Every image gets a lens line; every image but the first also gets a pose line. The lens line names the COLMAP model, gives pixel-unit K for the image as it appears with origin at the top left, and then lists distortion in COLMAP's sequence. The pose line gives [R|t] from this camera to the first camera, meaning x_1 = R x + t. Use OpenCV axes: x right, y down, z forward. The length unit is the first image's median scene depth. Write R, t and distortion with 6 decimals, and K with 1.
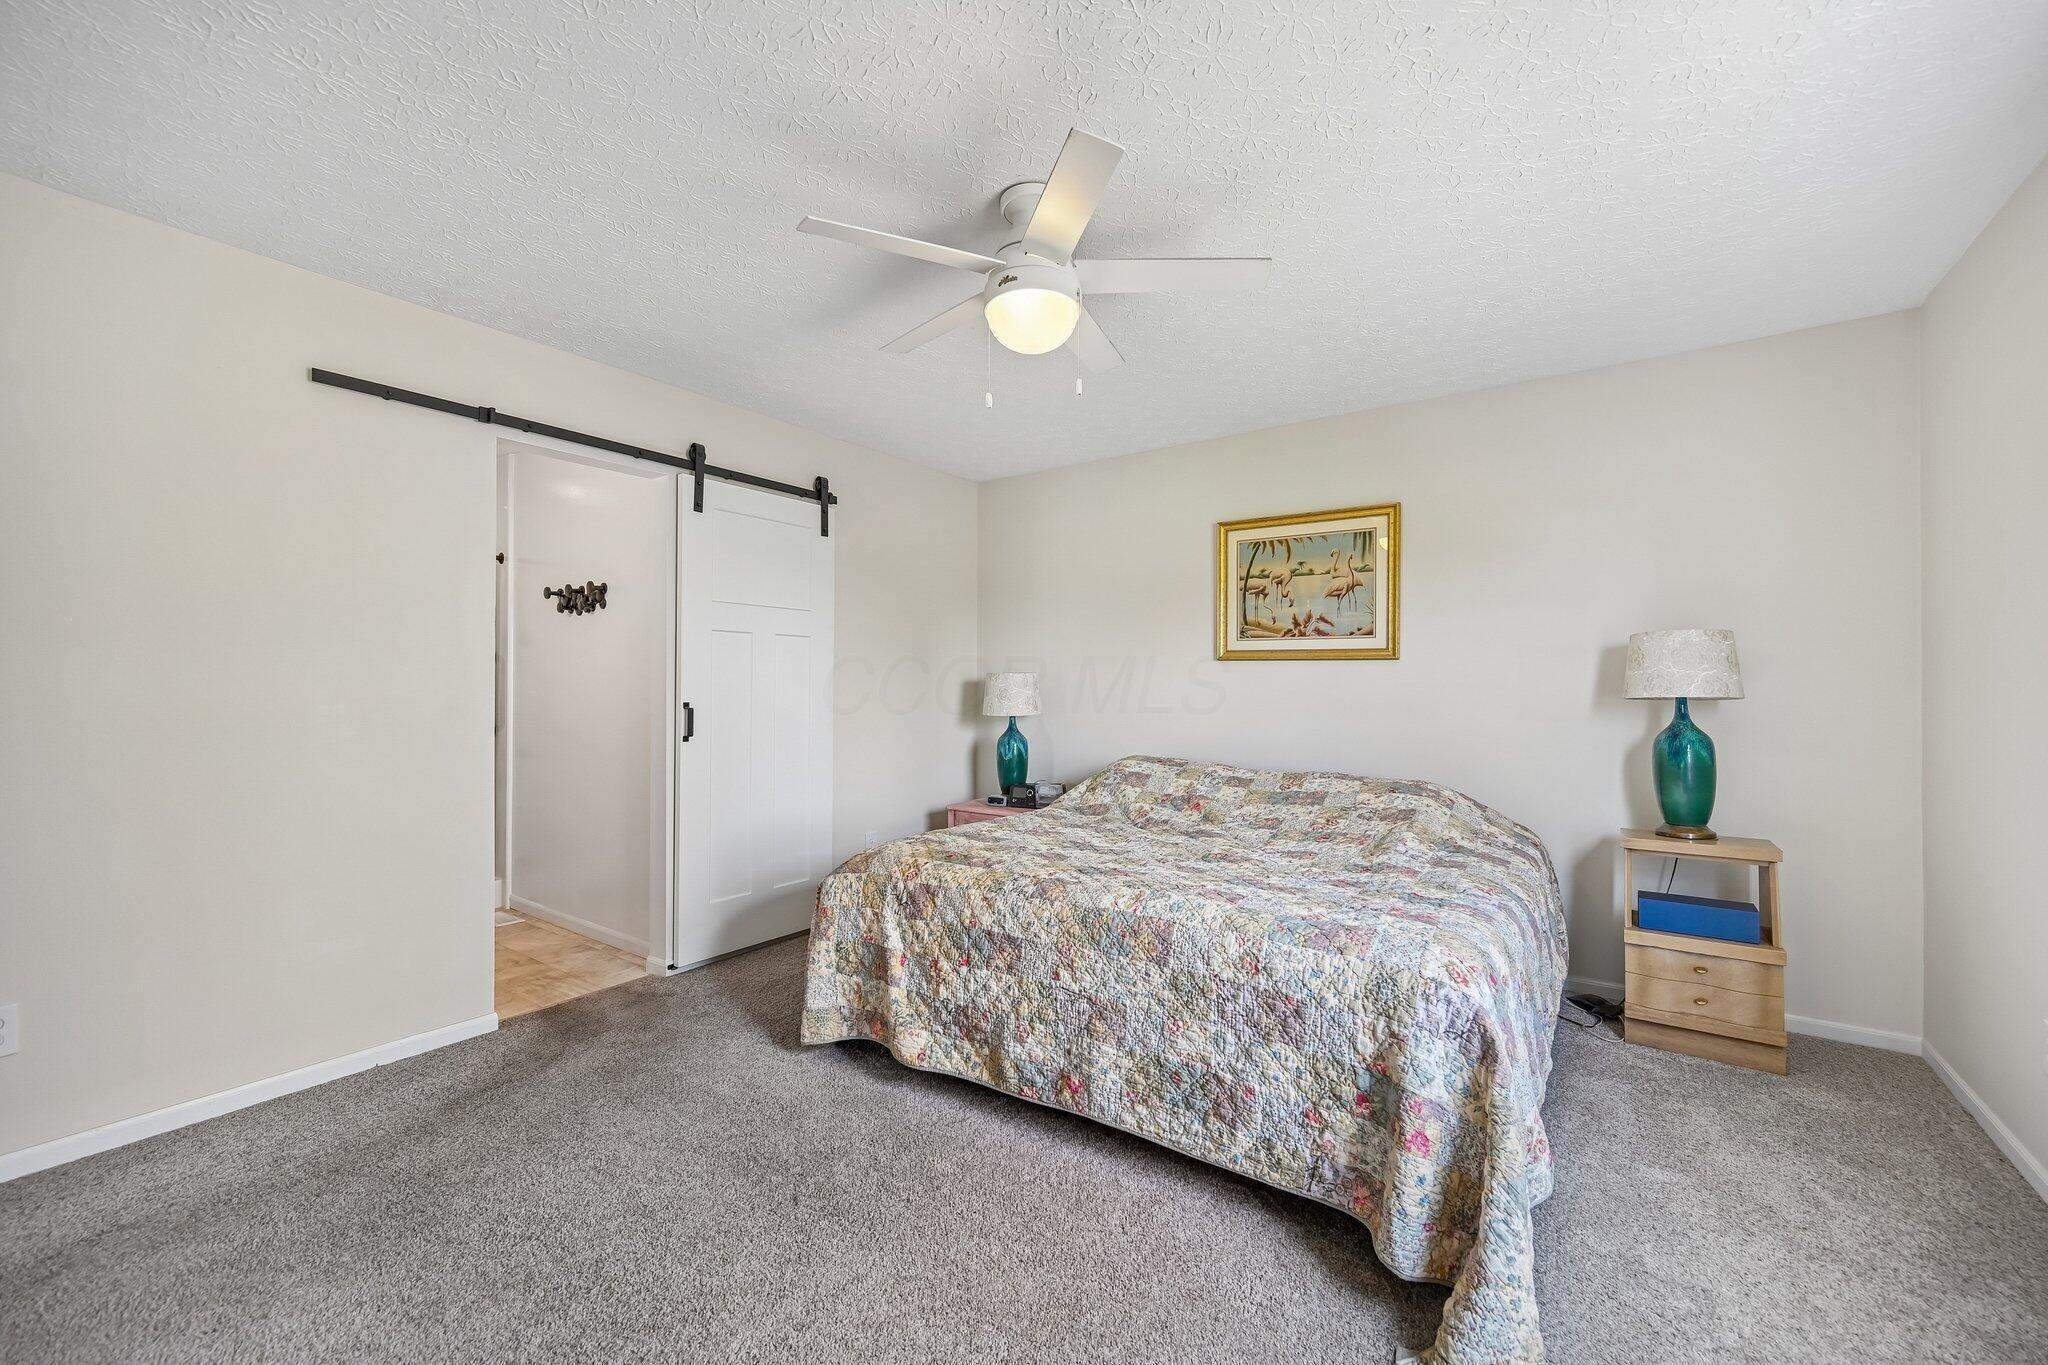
lens RADIAL K [[807.1, 0, 1032.6], [0, 807.1, 681.1], [0, 0, 1]] dist [-0.003018, 0.000058]
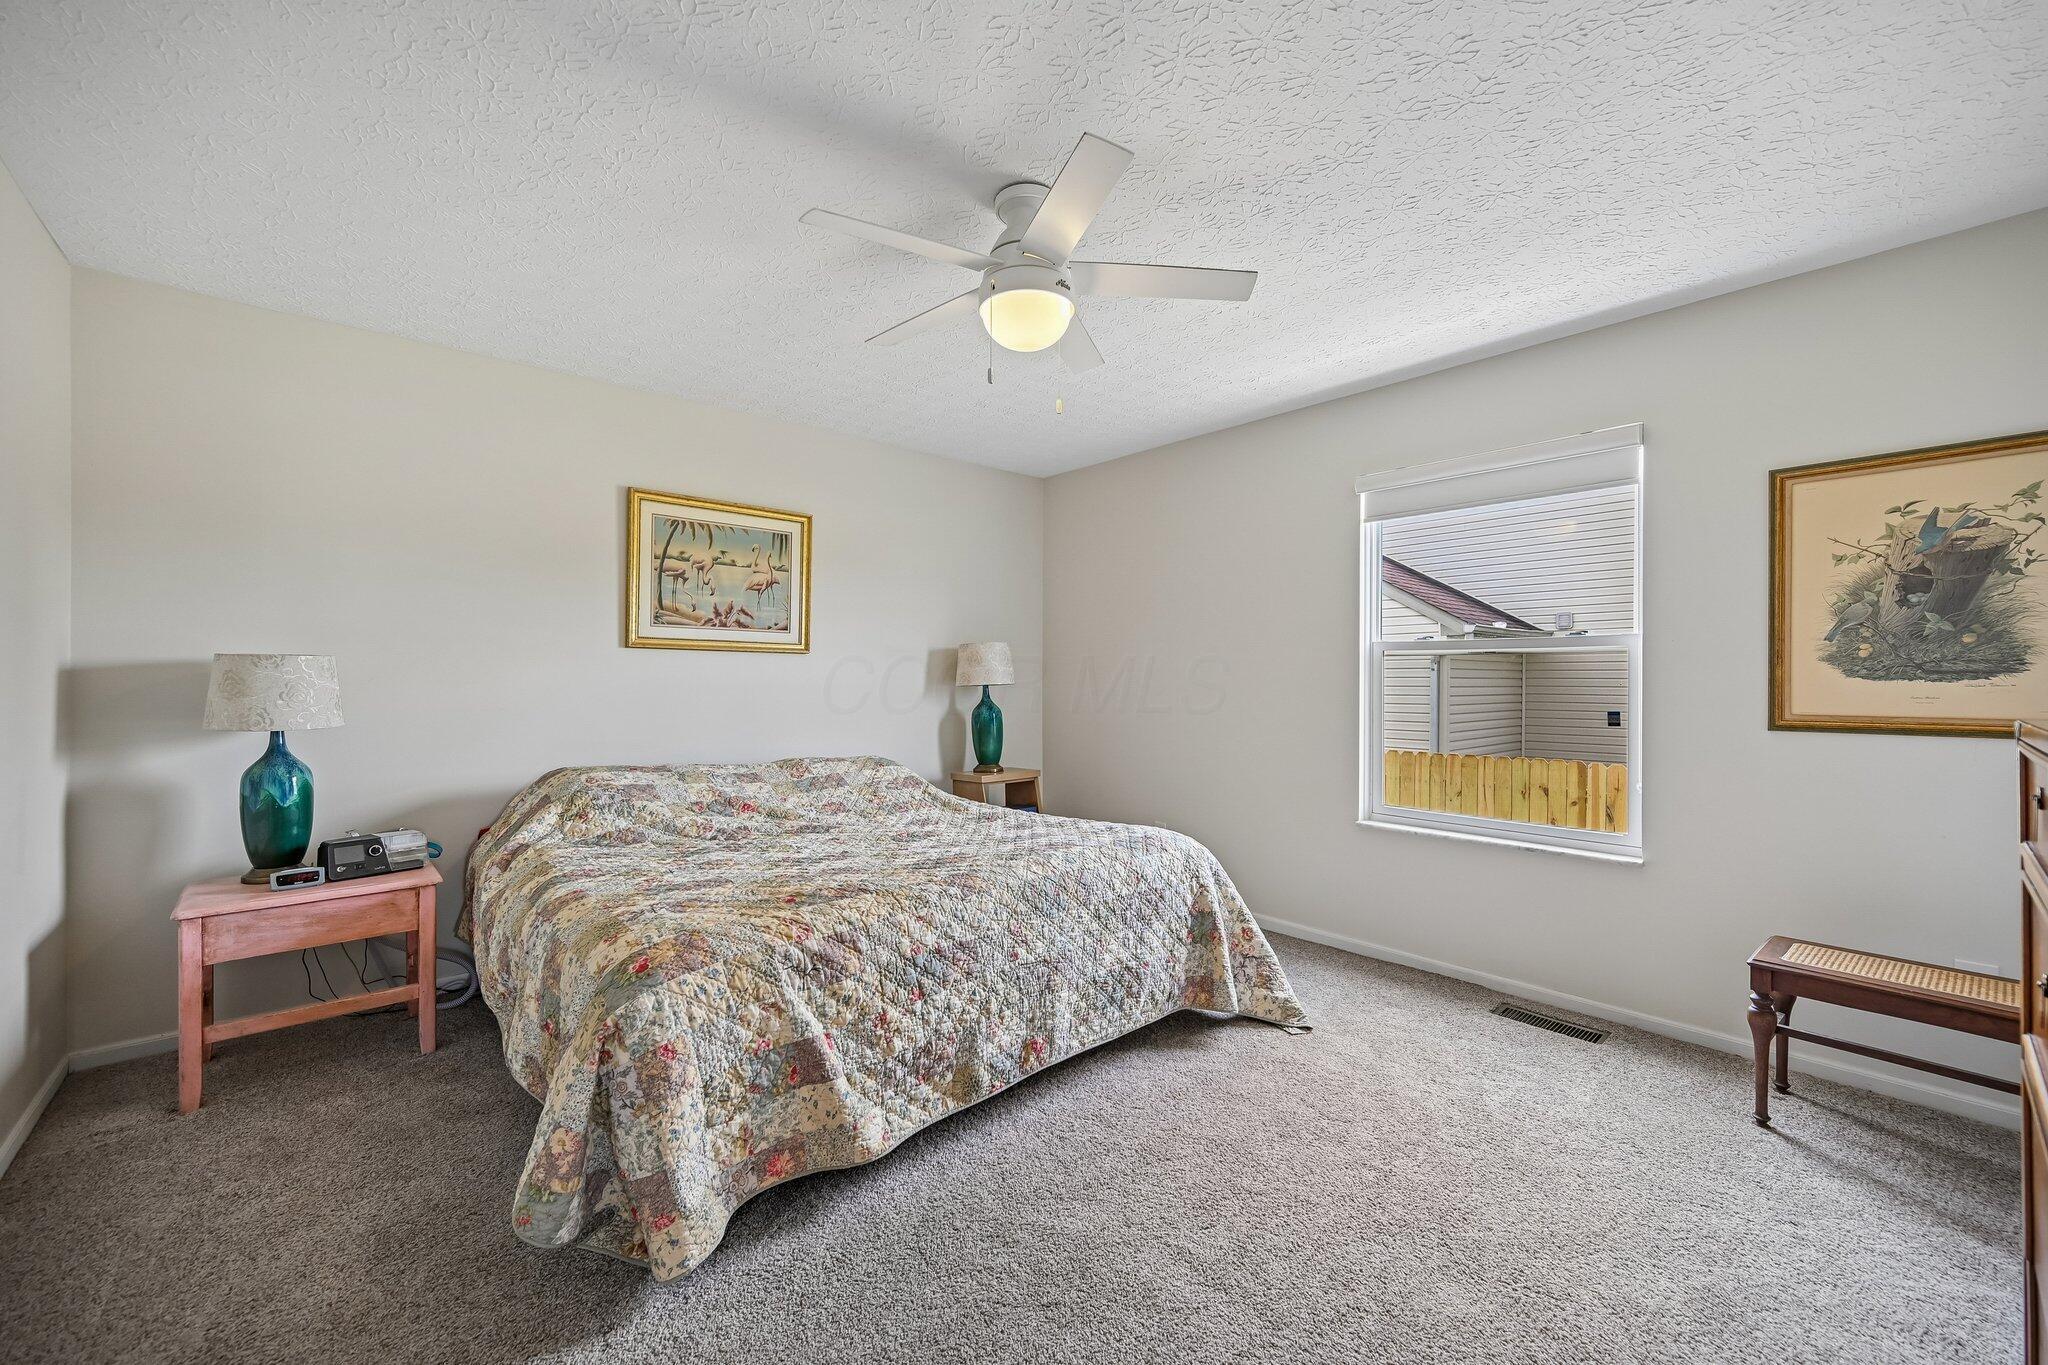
lens RADIAL K [[807.1, 0, 1028.4], [0, 807.1, 683.2], [0, 0, 1]] dist [-0.003018, 0.000058]
pose [[0.227680, -0.007367, 0.973708, -0.894568], [-0.006887, 0.999934, 0.009176, 0.002485], [-0.973712, -0.008795, 0.227615, 0.685377]]
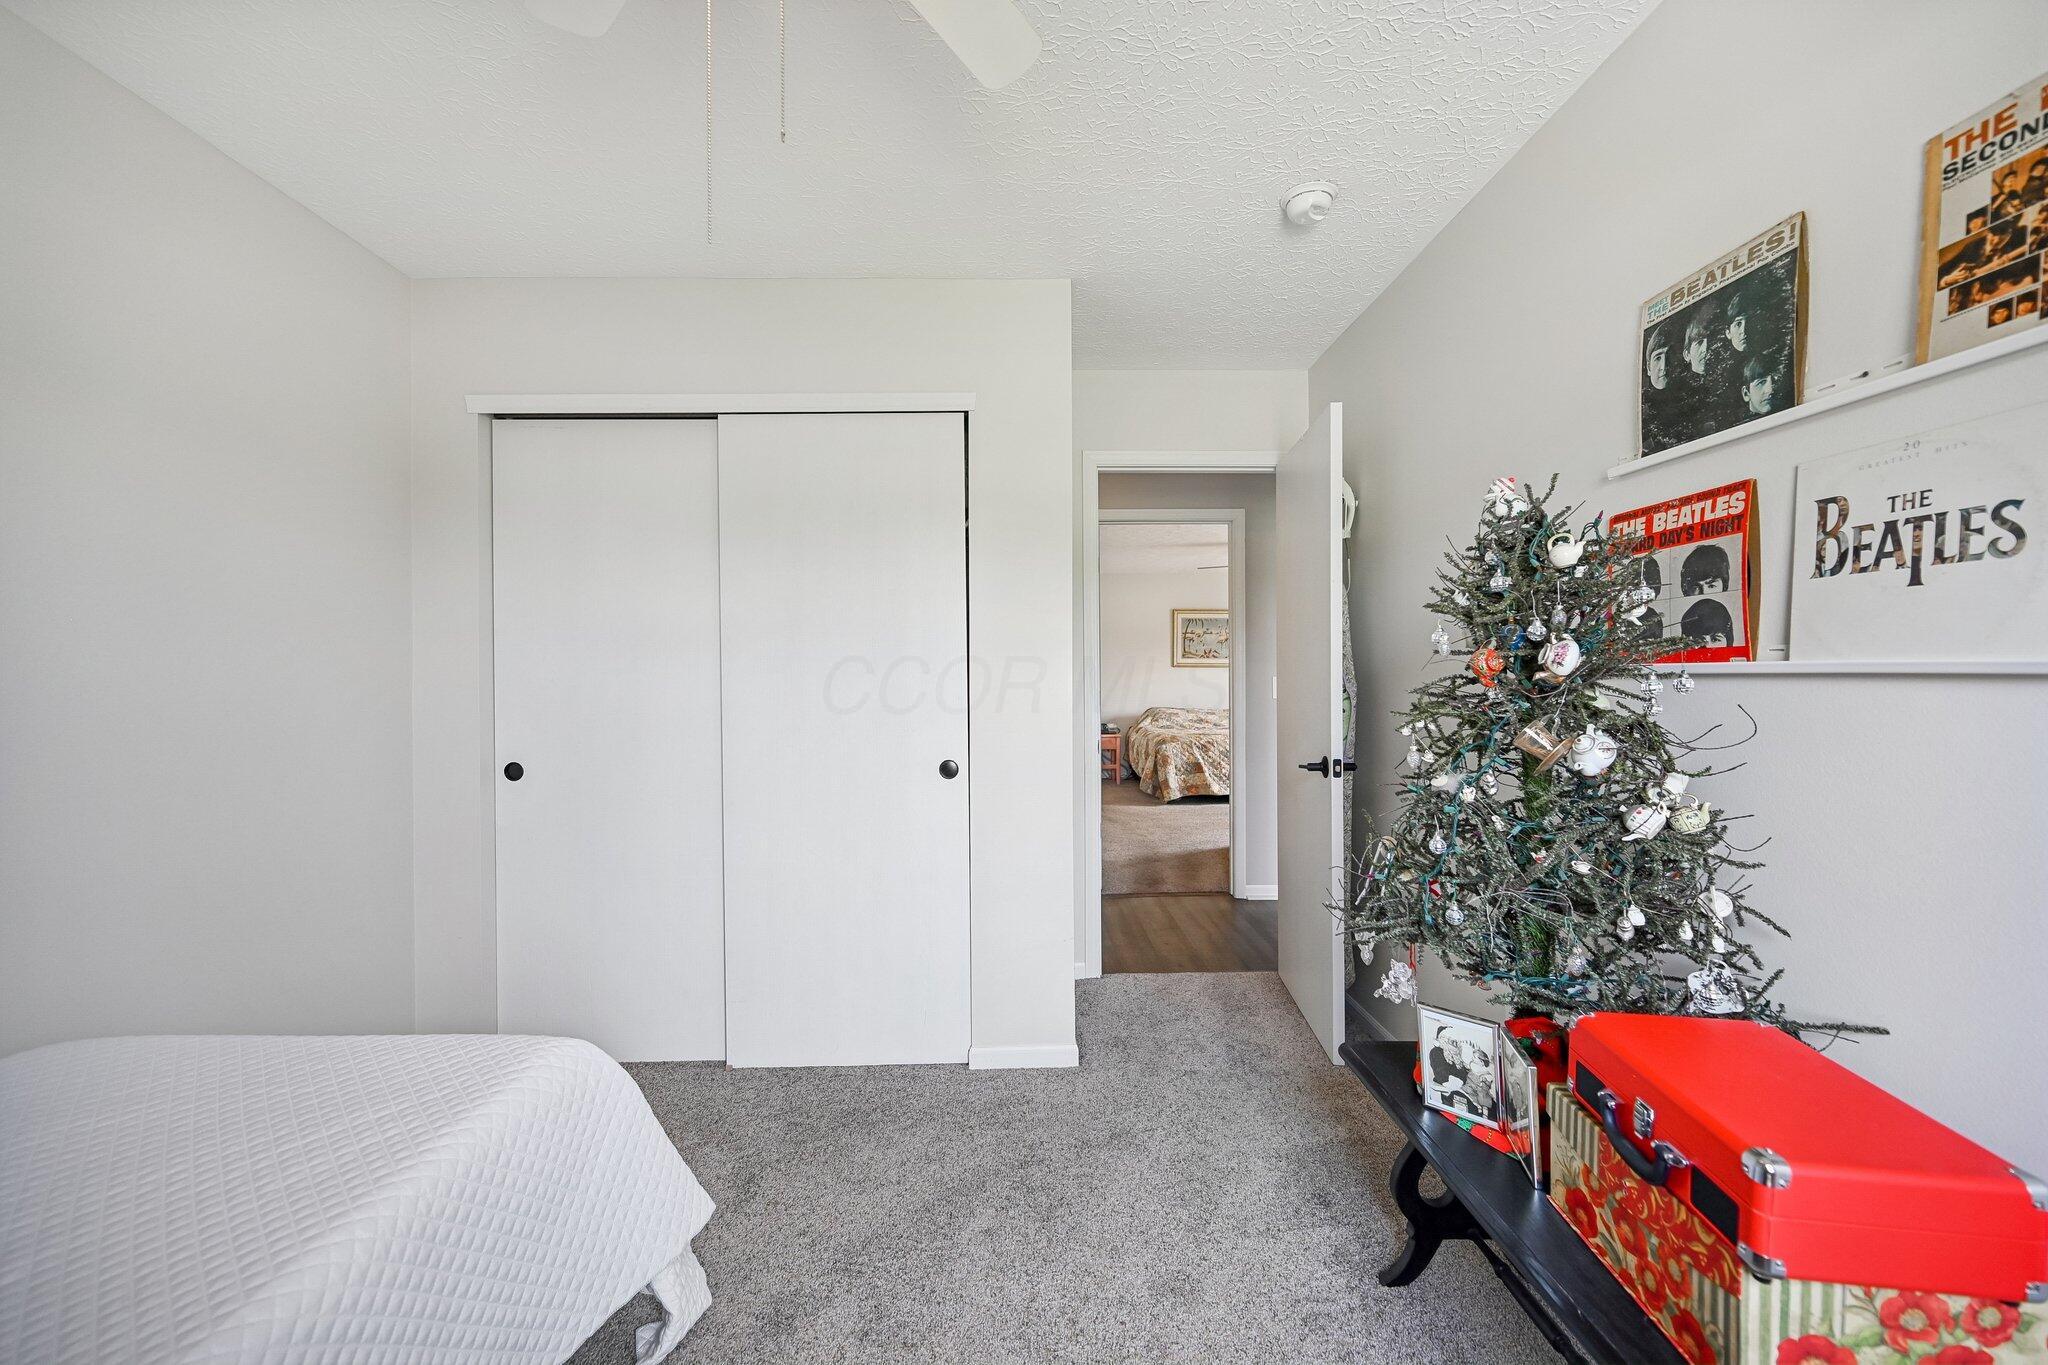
lens RADIAL K [[807.1, 0, 1026.2], [0, 807.1, 683.4], [0, 0, 1]] dist [-0.003018, 0.000058]
pose [[0.803254, -0.012077, 0.595514, -2.705957], [0.008971, 0.999926, 0.008179, -0.002739], [-0.595569, -0.001227, 0.803303, -1.151583]]
